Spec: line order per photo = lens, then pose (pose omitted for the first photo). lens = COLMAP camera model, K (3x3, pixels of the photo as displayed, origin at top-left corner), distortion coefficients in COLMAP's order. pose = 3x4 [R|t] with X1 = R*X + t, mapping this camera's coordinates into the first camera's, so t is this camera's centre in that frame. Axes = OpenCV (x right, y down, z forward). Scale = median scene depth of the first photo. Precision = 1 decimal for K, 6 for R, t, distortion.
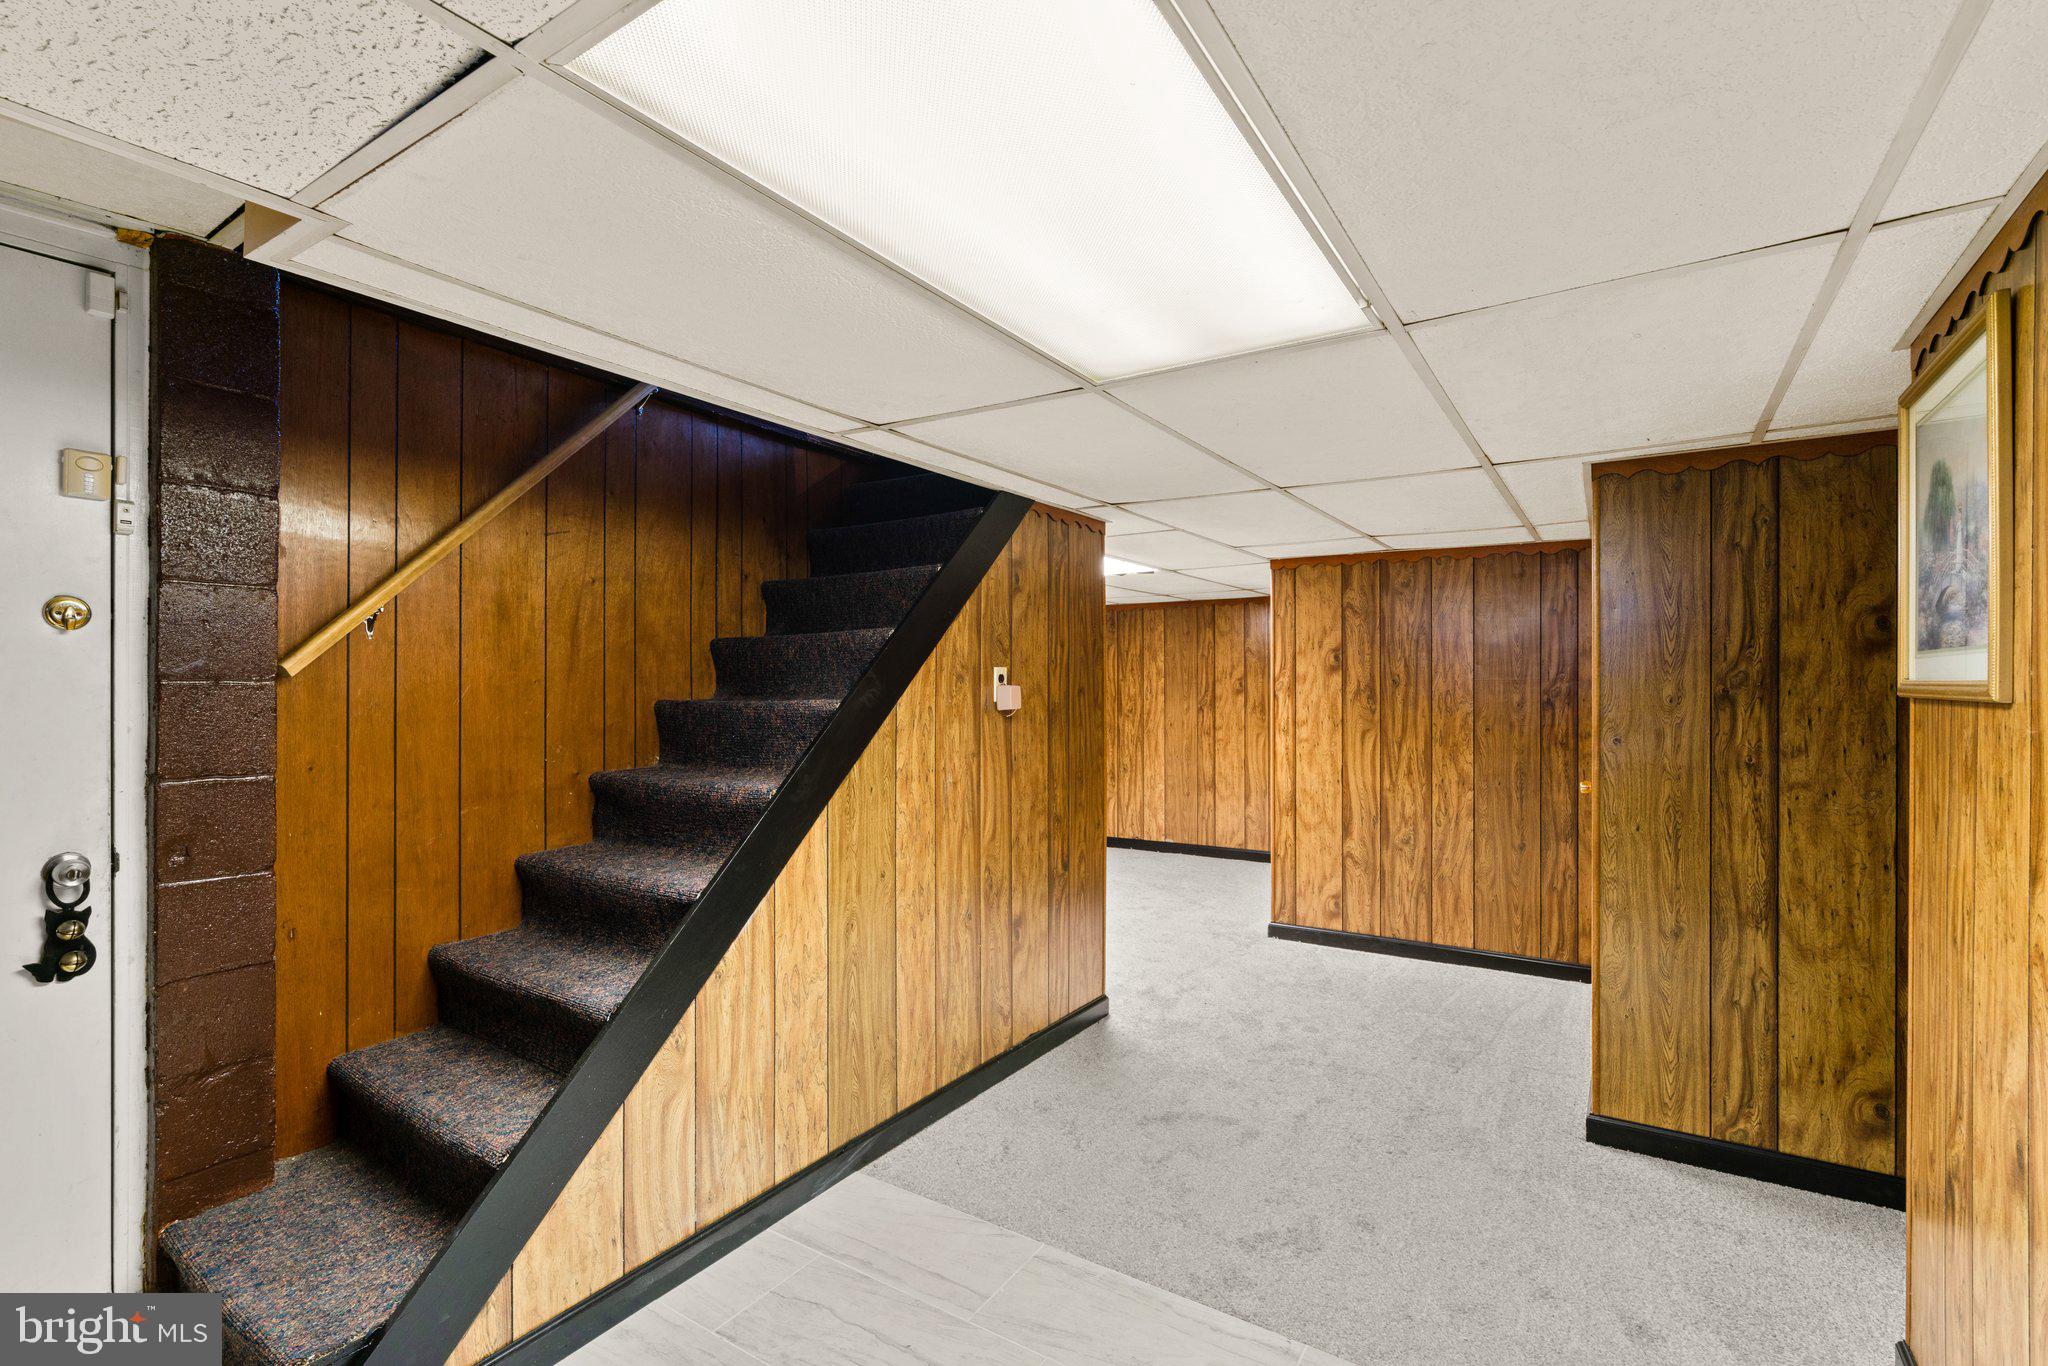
lens RADIAL K [[941.0, 0, 1007.2], [0, 941.0, 685.9], [0, 0, 1]] dist [-0.001622, 0.003376]
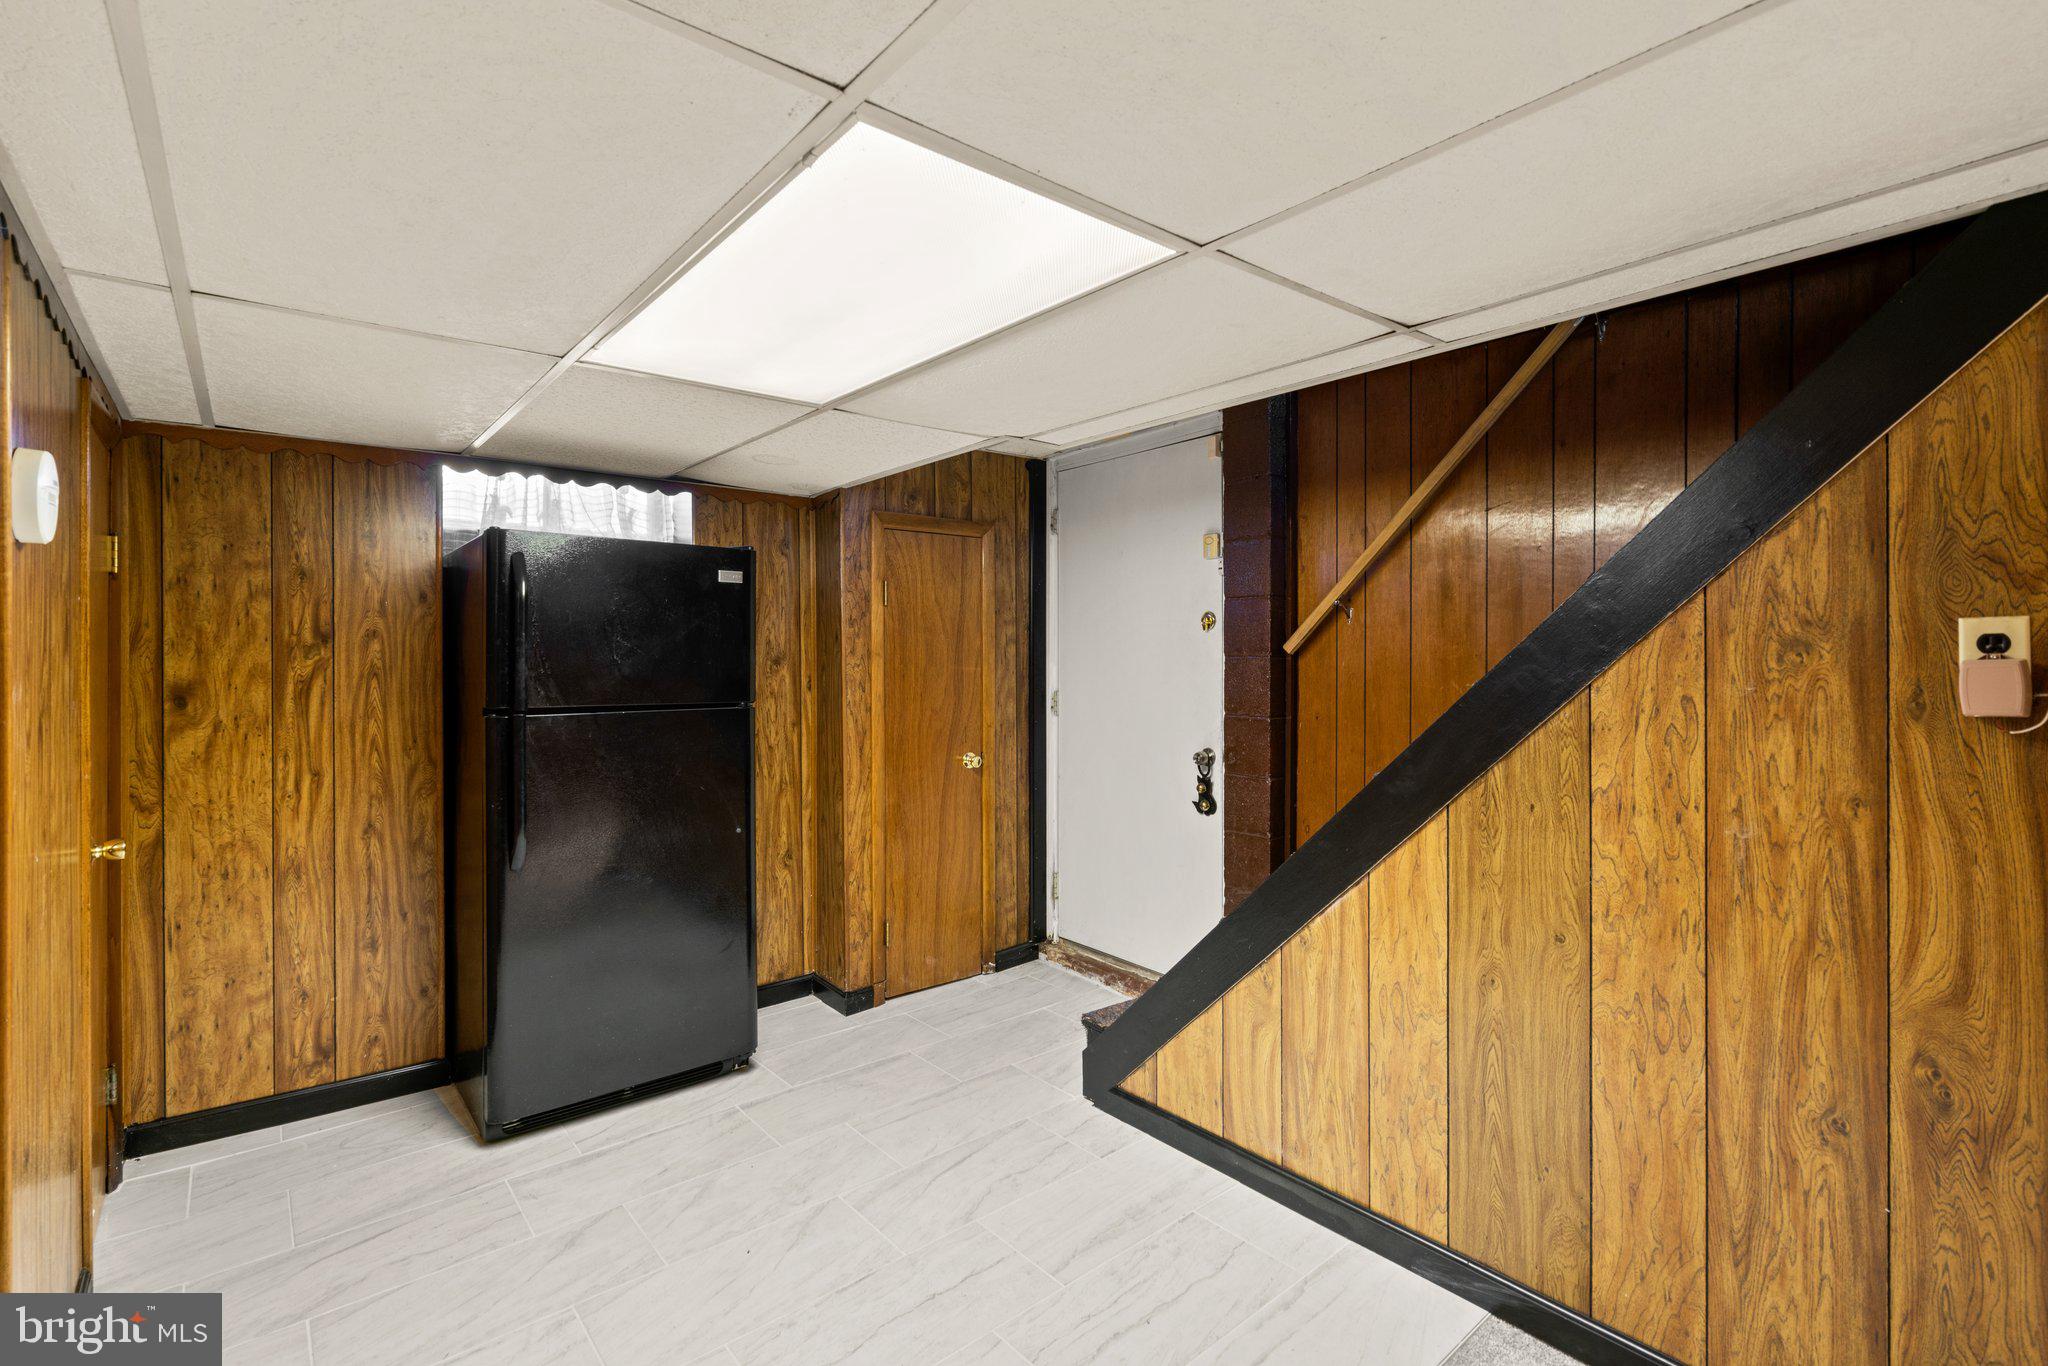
lens RADIAL K [[941.0, 0, 1025.2], [0, 941.0, 655.8], [0, 0, 1]] dist [-0.001622, 0.003376]
pose [[-0.290835, -0.002850, -0.956769, 0.618706], [-0.000403, 0.999996, -0.002857, -0.001046], [0.956773, -0.000445, -0.290835, 0.811554]]
